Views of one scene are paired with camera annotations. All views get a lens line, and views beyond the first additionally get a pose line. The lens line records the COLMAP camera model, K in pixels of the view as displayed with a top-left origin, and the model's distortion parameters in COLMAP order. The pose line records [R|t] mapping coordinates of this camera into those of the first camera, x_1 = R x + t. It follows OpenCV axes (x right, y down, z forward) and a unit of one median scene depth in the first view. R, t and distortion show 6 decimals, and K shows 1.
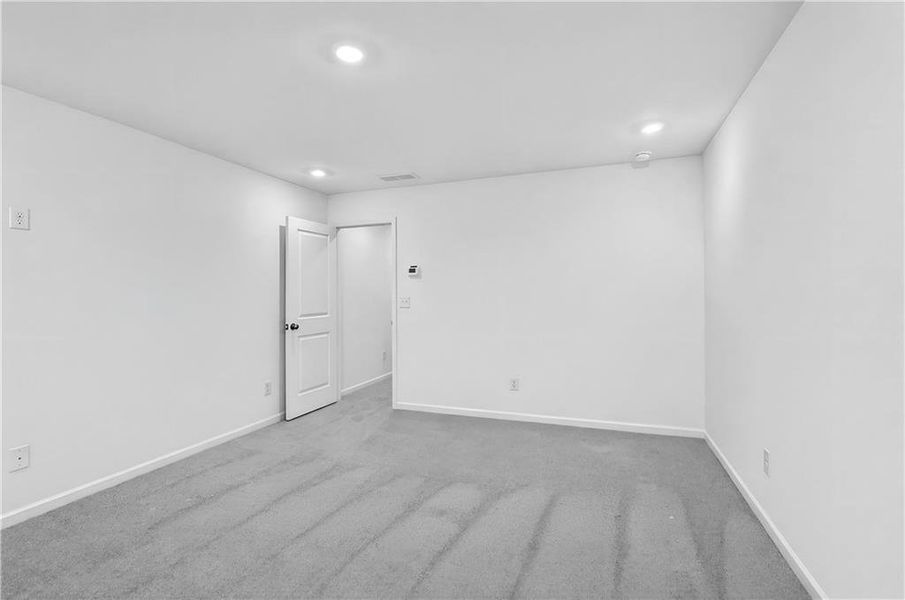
lens RADIAL K [[397.6, 0, 452.5], [0, 397.6, 300.0], [0, 0, 1]] dist [-0.002142, 0.001066]
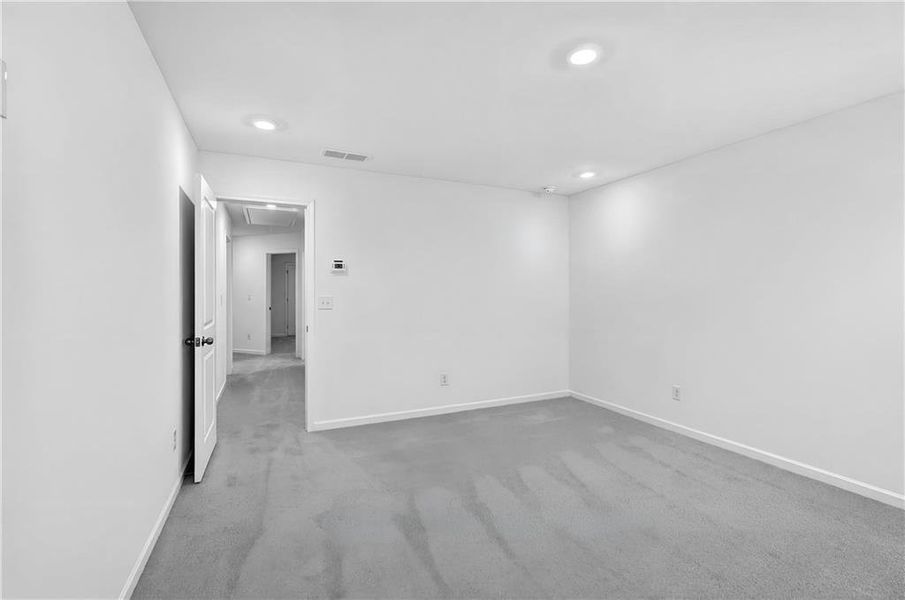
lens RADIAL K [[397.6, 0, 452.5], [0, 397.6, 300.0], [0, 0, 1]] dist [-0.002142, 0.001066]
pose [[0.723035, -0.005629, 0.690788, -0.559353], [0.002391, 0.999981, 0.005646, -0.004956], [-0.690807, -0.002431, 0.723035, 0.224065]]
